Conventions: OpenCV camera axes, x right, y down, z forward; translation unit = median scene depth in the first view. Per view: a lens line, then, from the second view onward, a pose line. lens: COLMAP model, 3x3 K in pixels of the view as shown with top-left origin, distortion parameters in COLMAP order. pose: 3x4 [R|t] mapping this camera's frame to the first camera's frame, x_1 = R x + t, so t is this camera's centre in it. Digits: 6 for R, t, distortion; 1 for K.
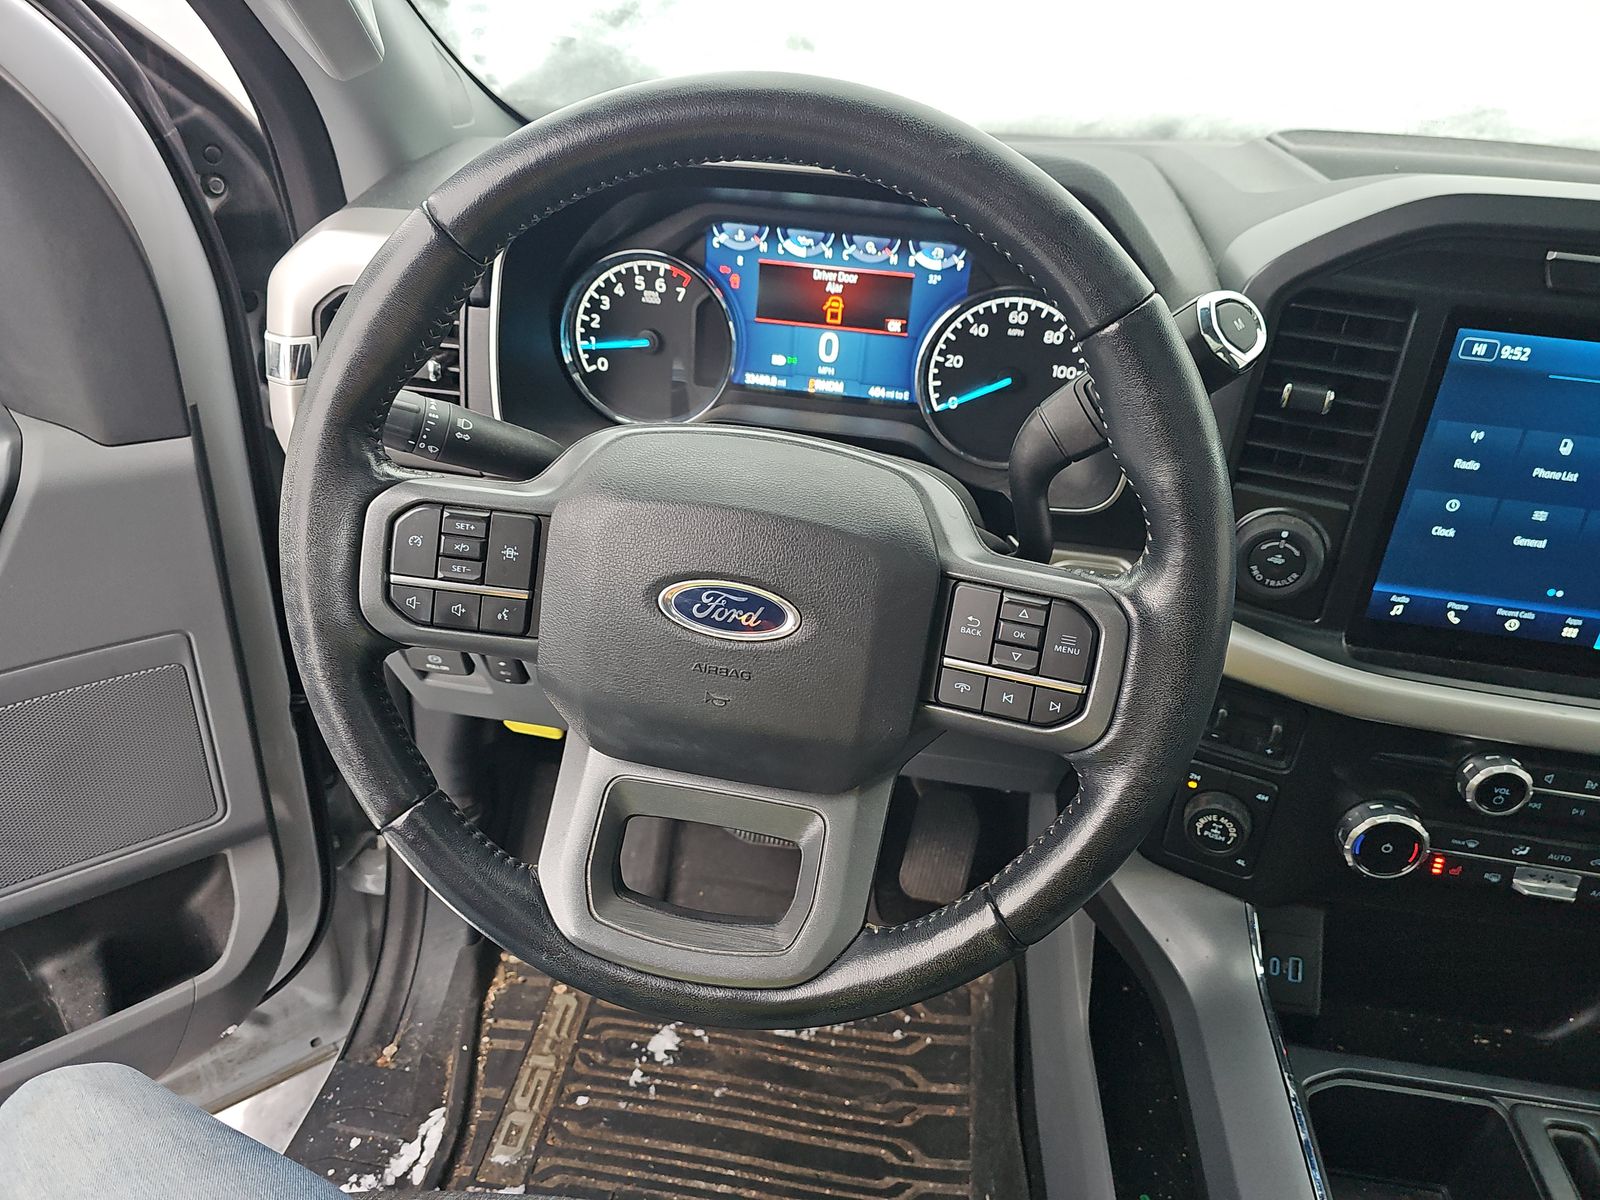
lens RADIAL K [[1096.9, 0, 800.0], [0, 1096.9, 600.0], [0, 0, 1]] dist [-0.000531, -0.001907]
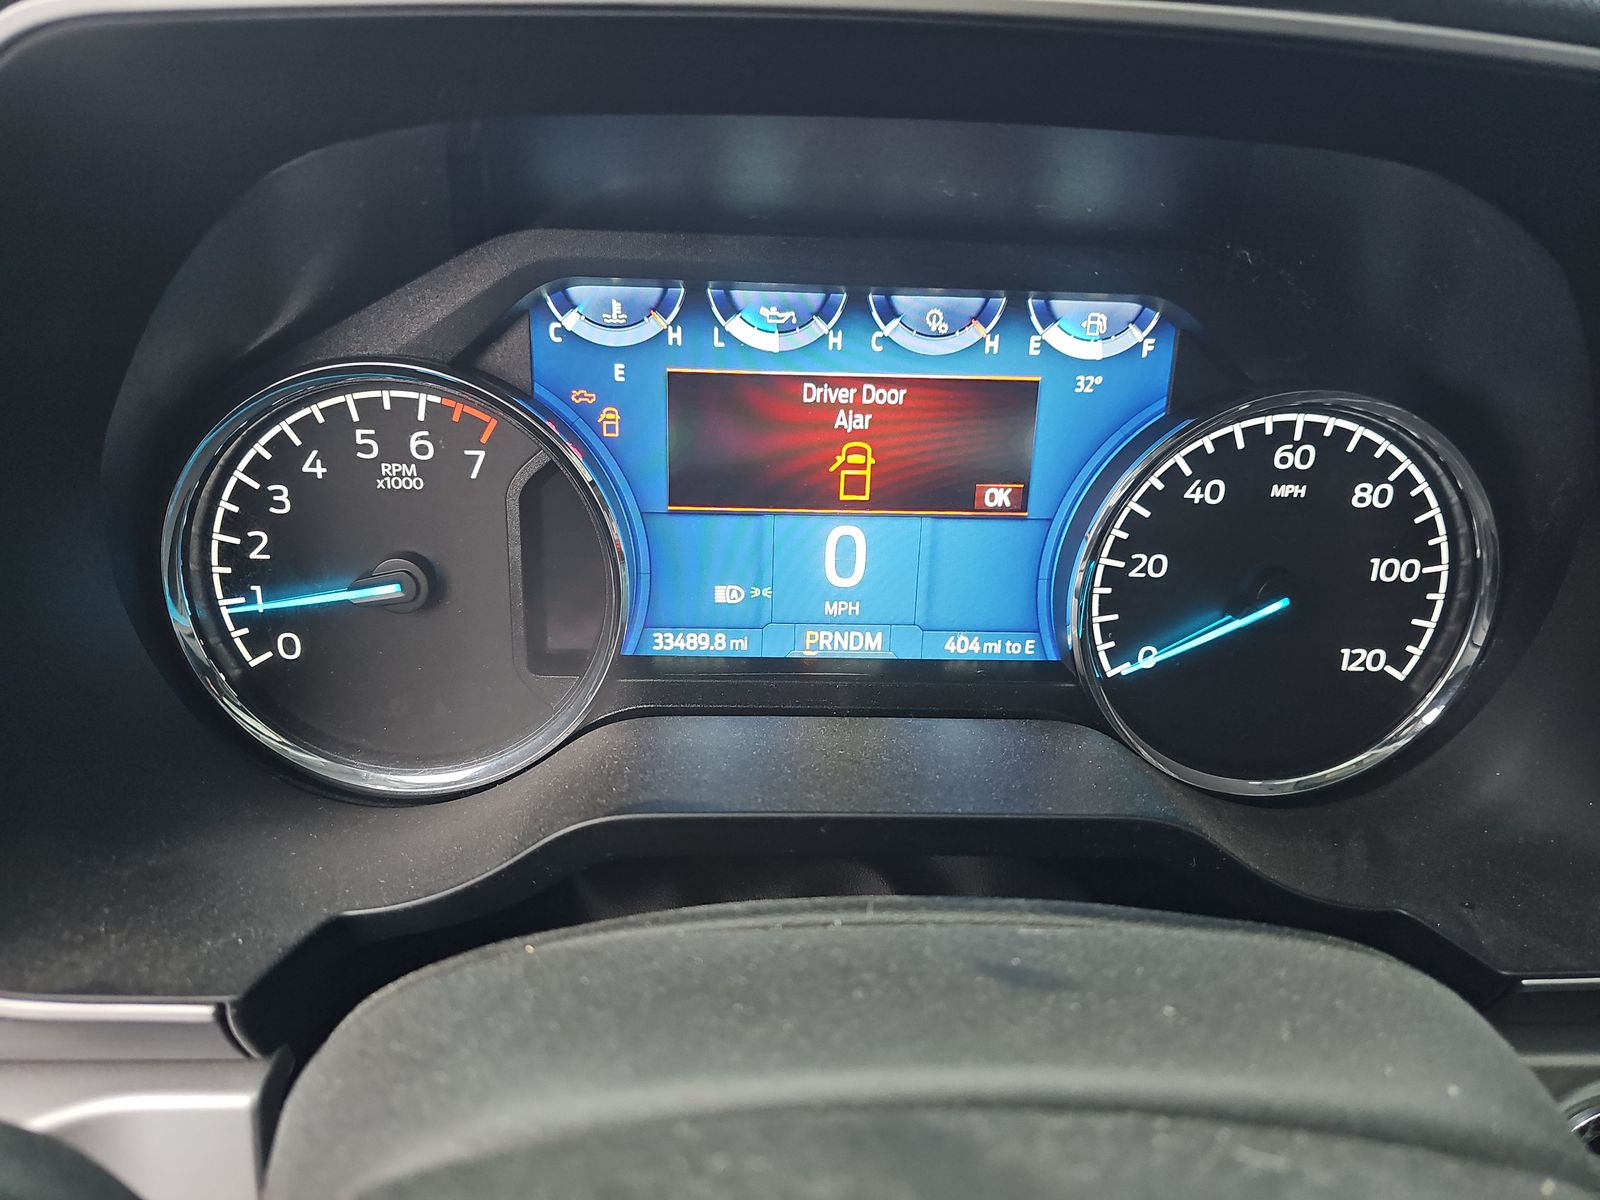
lens RADIAL K [[1096.9, 0, 800.0], [0, 1096.9, 600.0], [0, 0, 1]] dist [-0.000531, -0.001907]
pose [[0.975078, -0.104701, 0.195601, -0.077994], [0.125222, 0.987508, -0.095643, -0.178652], [-0.183144, 0.117753, 0.976009, 0.600445]]
